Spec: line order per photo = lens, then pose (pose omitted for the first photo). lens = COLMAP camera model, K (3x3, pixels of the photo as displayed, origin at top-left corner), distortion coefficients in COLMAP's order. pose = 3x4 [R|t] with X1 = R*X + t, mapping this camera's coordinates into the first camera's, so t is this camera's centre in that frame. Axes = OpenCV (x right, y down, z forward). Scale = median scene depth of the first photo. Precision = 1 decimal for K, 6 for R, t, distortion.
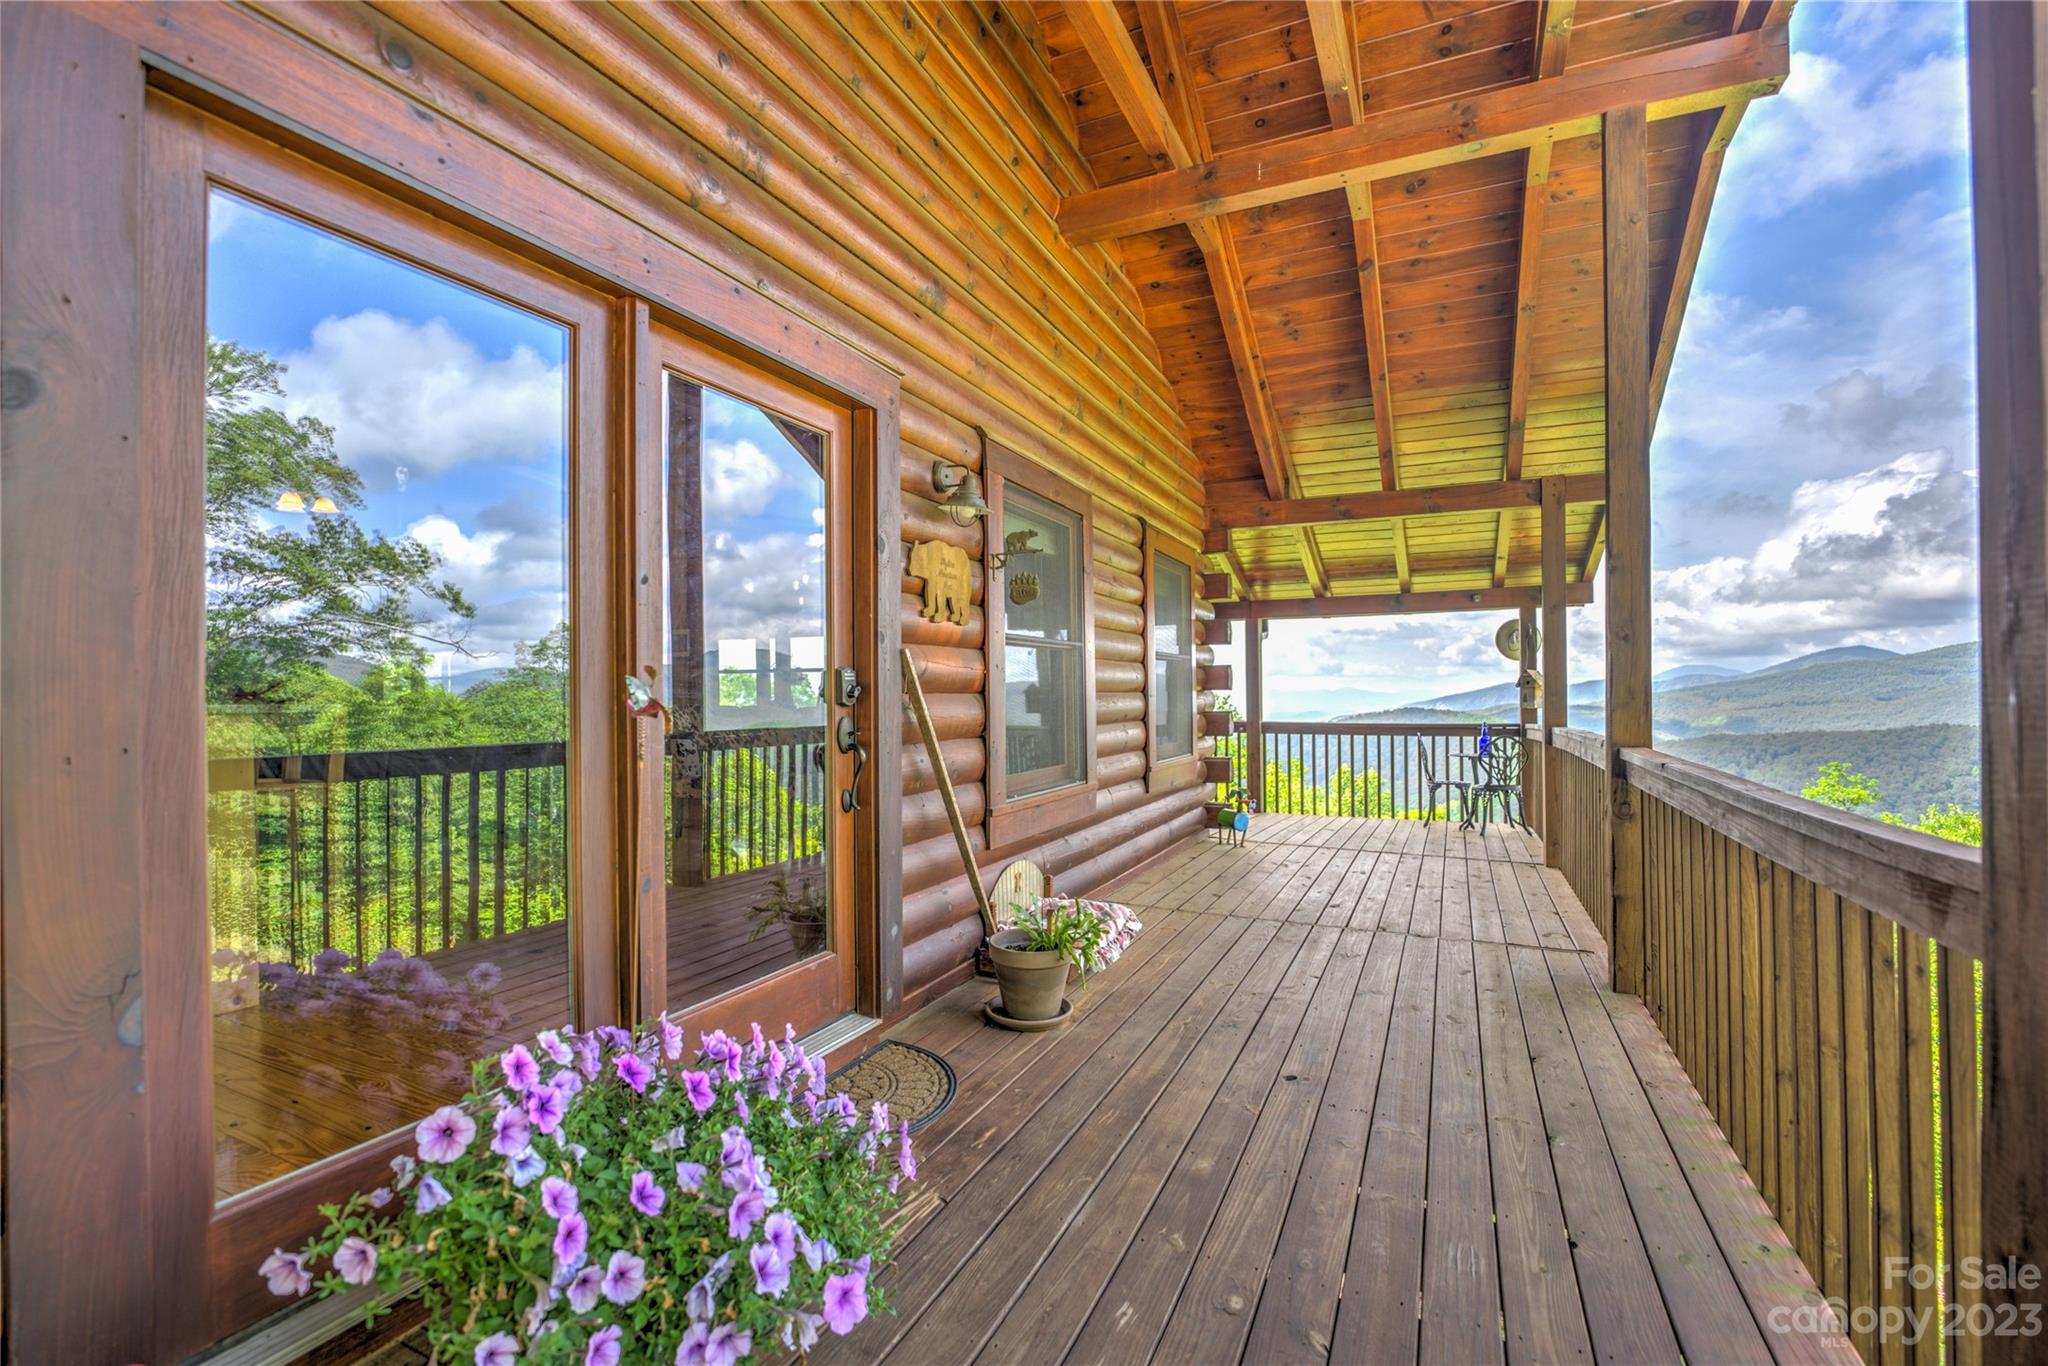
lens RADIAL K [[838.5, 0, 1050.6], [0, 838.5, 702.6], [0, 0, 1]] dist [-0.030073, 0.003140]
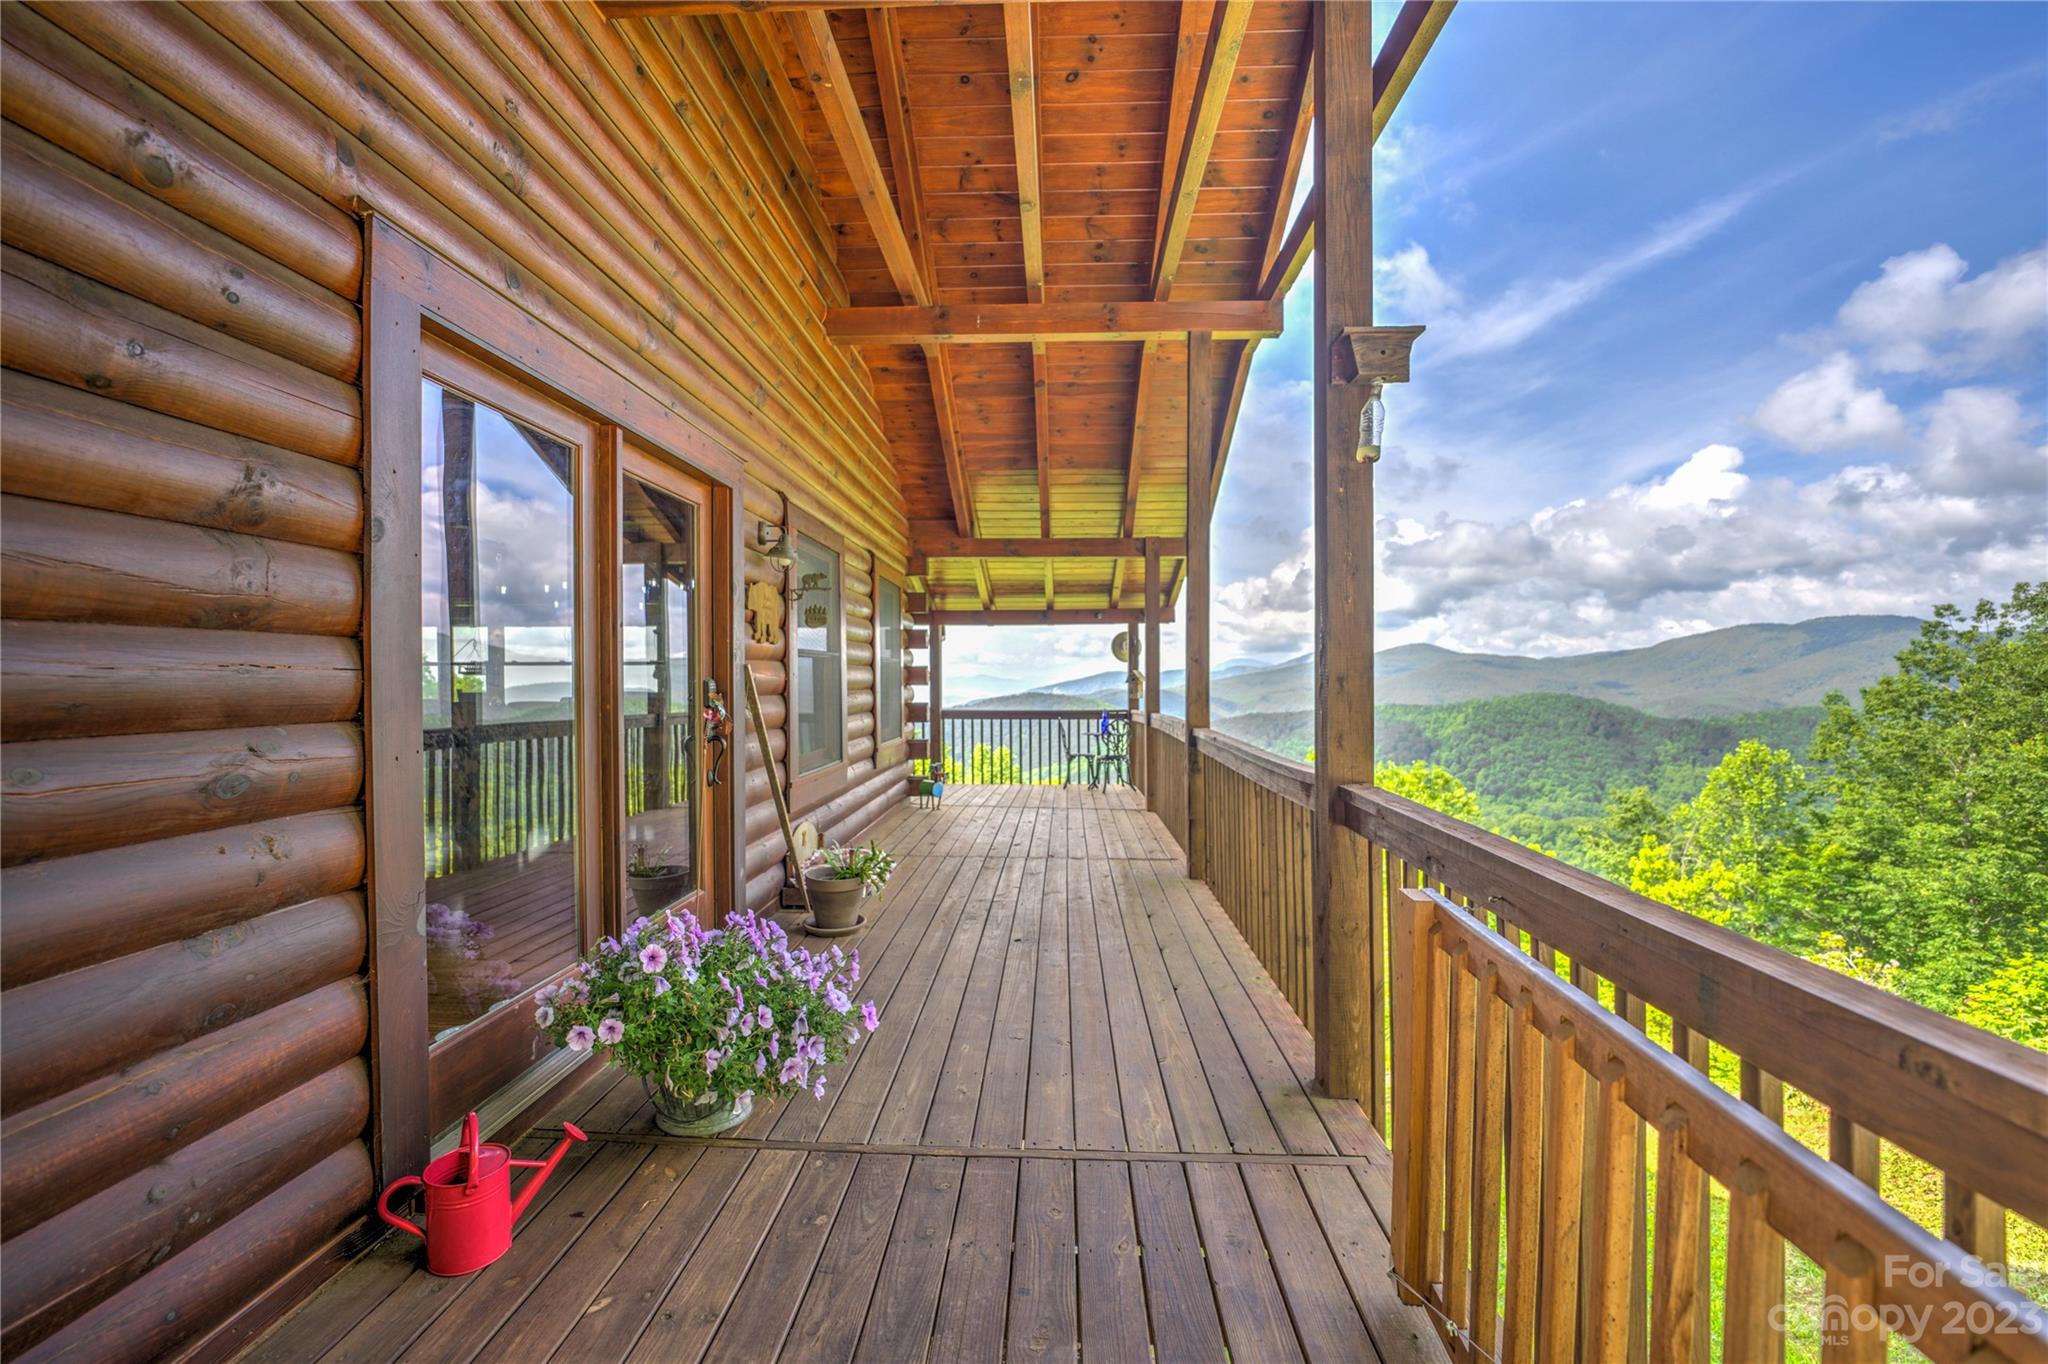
lens RADIAL K [[838.5, 0, 1024.1], [0, 838.5, 685.0], [0, 0, 1]] dist [-0.030073, 0.003140]
pose [[0.917839, 0.003161, 0.396940, -0.214010], [-0.003630, 0.999993, 0.000431, -0.023743], [-0.396936, -0.001837, 0.917845, -0.300198]]
